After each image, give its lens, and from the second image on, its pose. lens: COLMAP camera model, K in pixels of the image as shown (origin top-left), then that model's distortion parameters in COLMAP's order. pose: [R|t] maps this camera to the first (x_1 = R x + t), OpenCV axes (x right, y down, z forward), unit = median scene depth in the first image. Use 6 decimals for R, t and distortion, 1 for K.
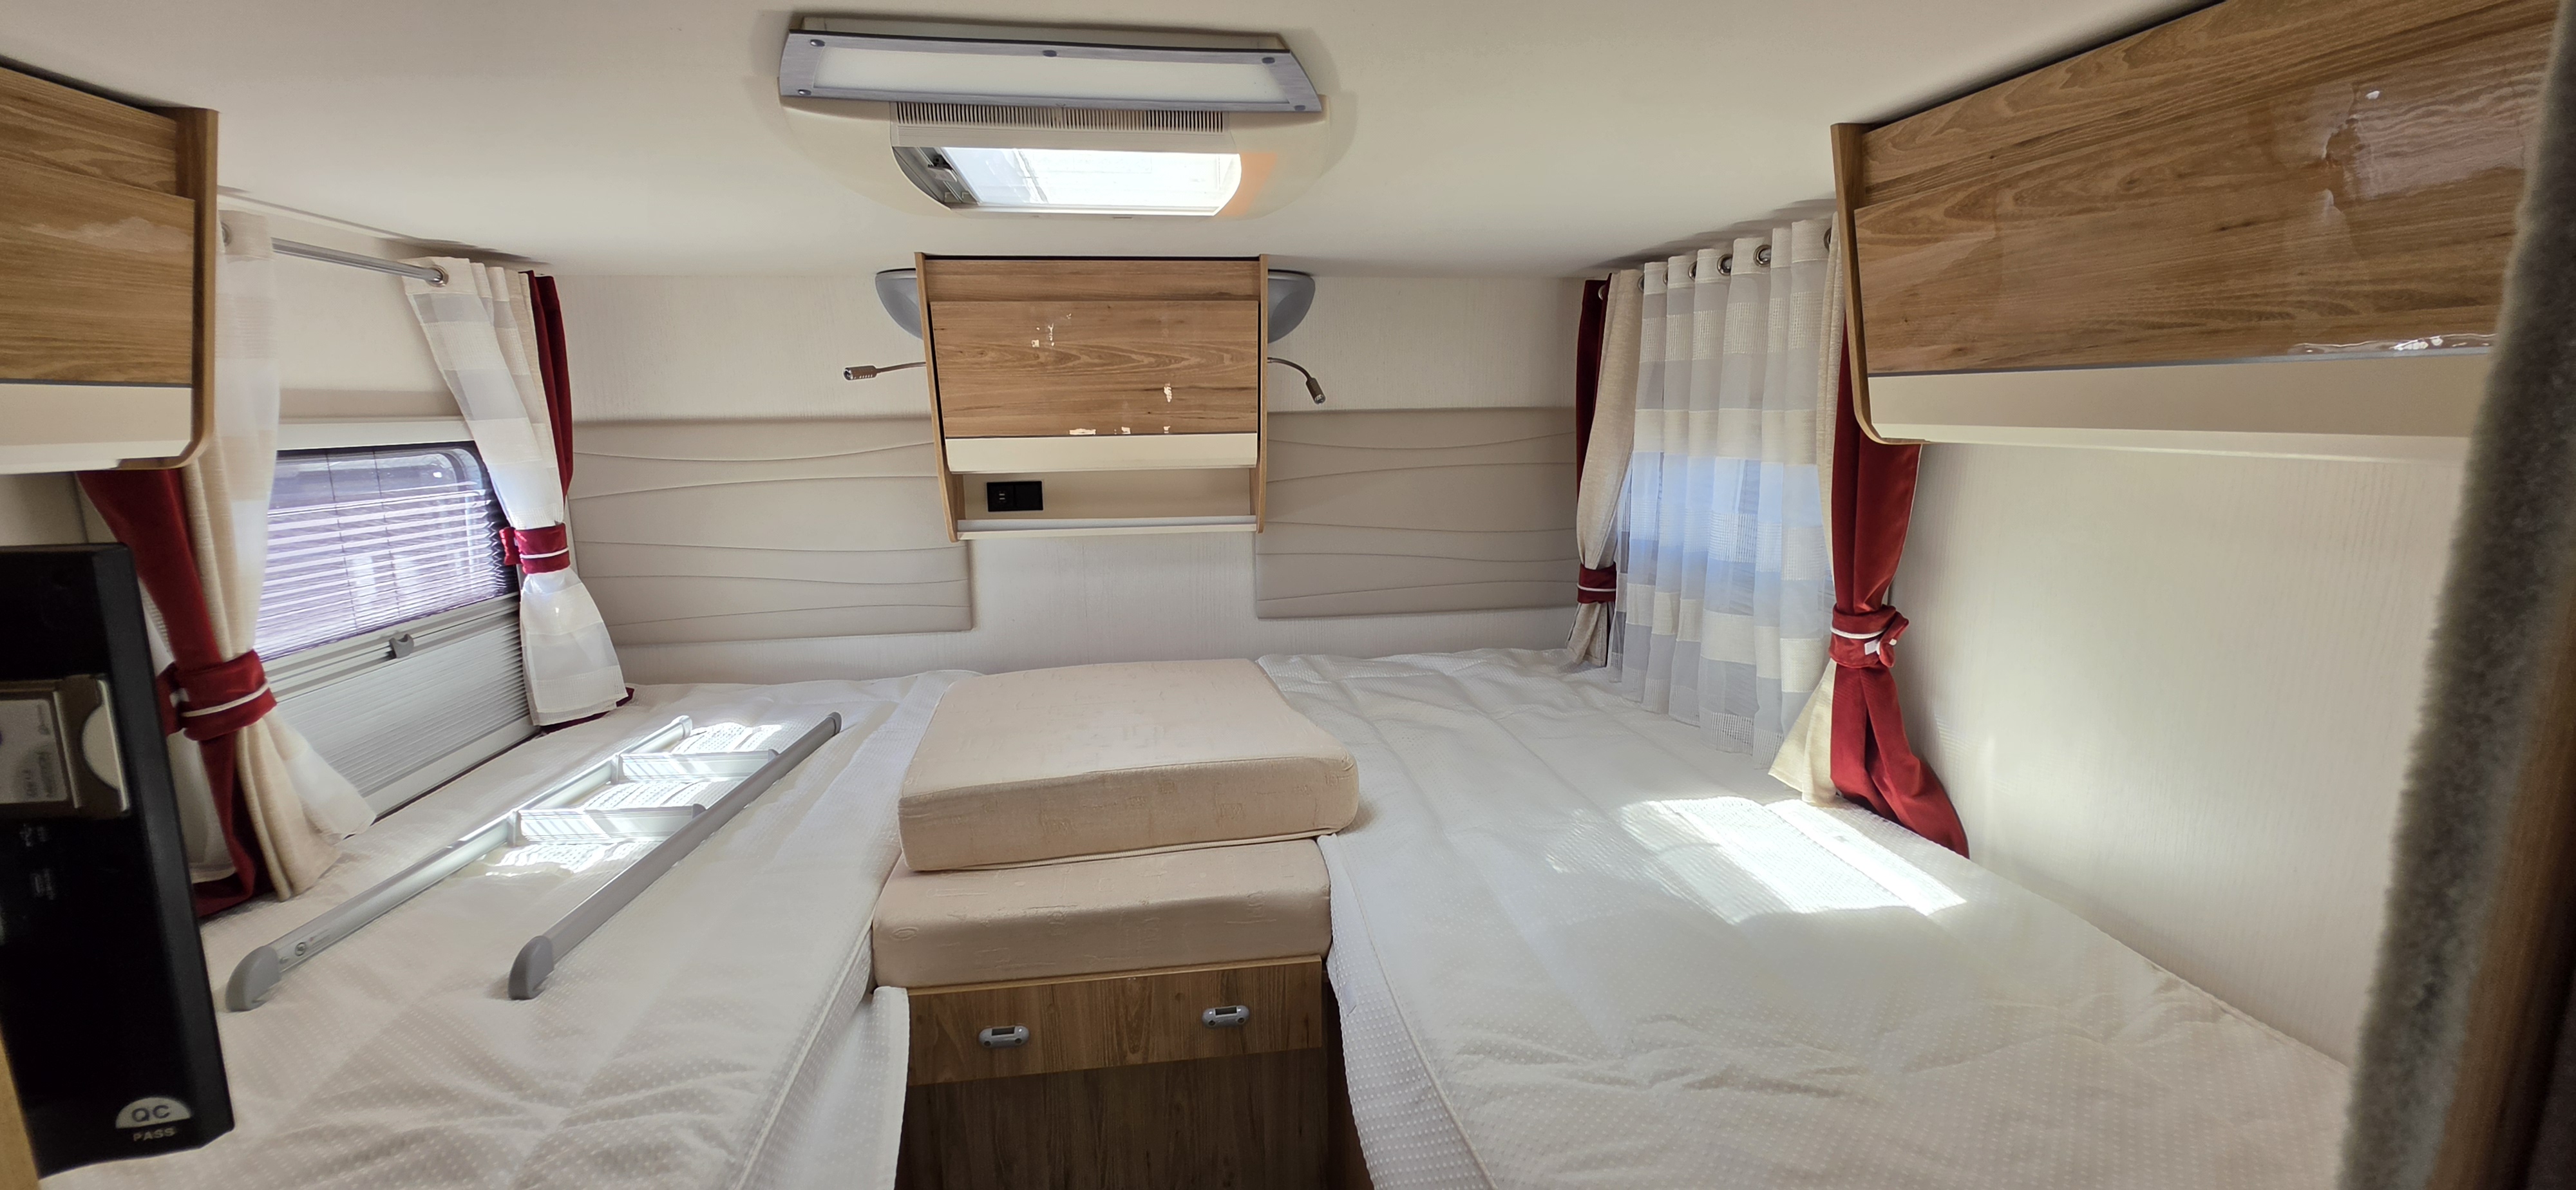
lens RADIAL K [[1029.8, 0, 1290.2], [0, 1029.8, 606.8], [0, 0, 1]] dist [-0.000949, 0.000927]
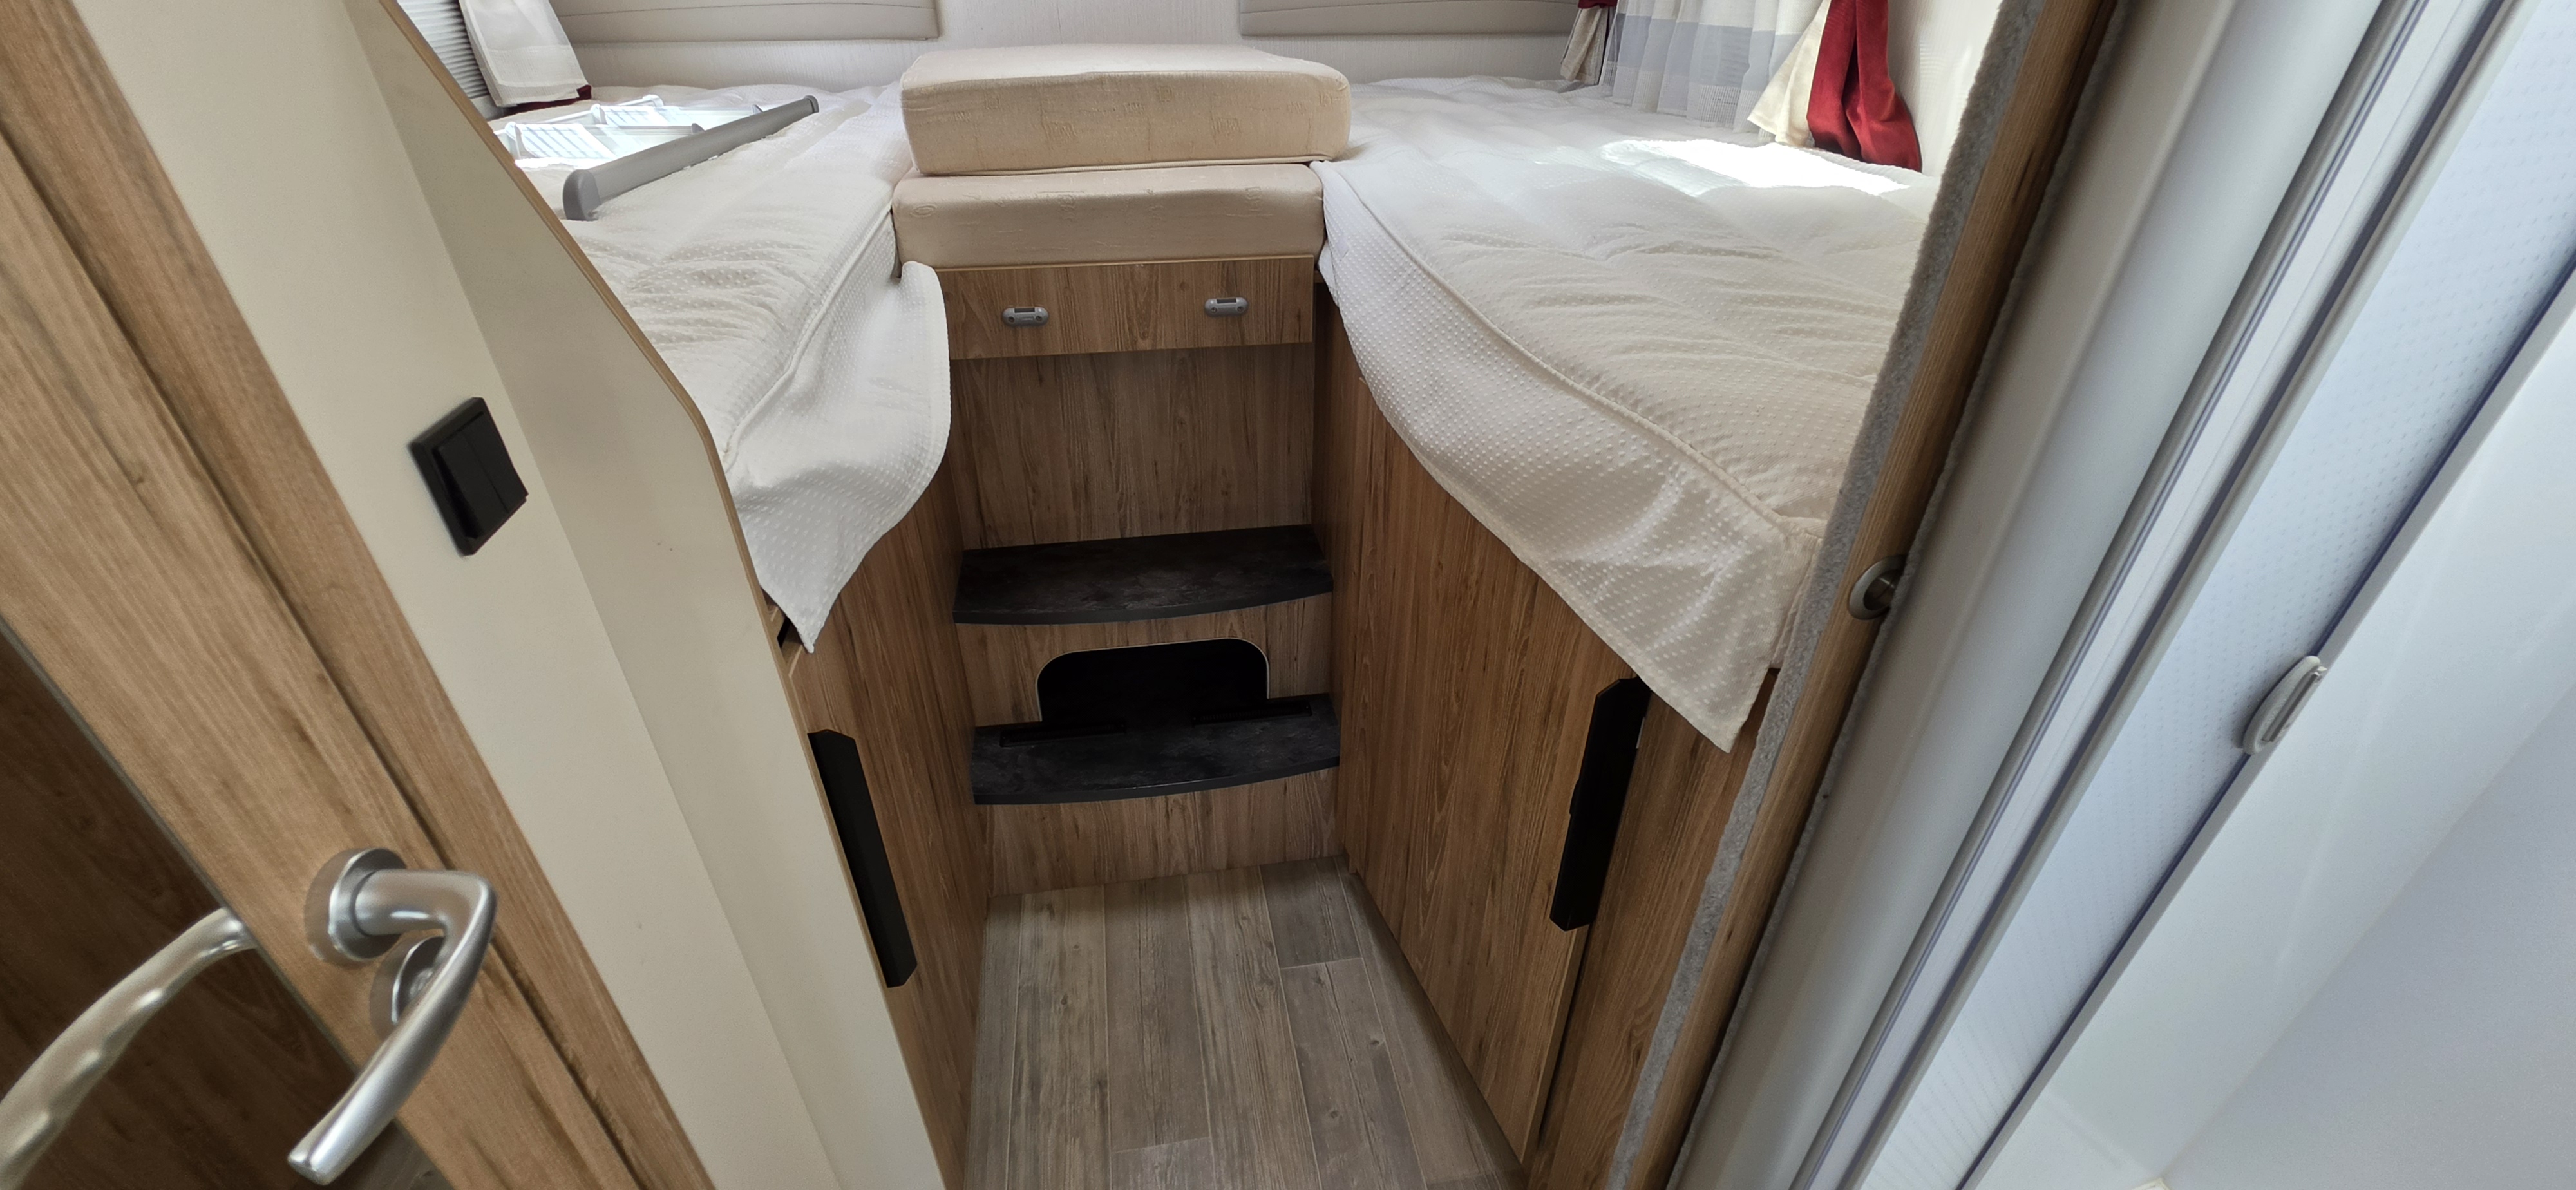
lens RADIAL K [[1029.8, 0, 1290.9], [0, 1029.8, 587.6], [0, 0, 1]] dist [-0.000949, 0.000927]
pose [[0.999493, 0.002950, 0.031691, -0.025107], [-0.014147, 0.933116, 0.359297, 0.257943], [-0.028511, -0.359563, 0.932685, -0.125578]]
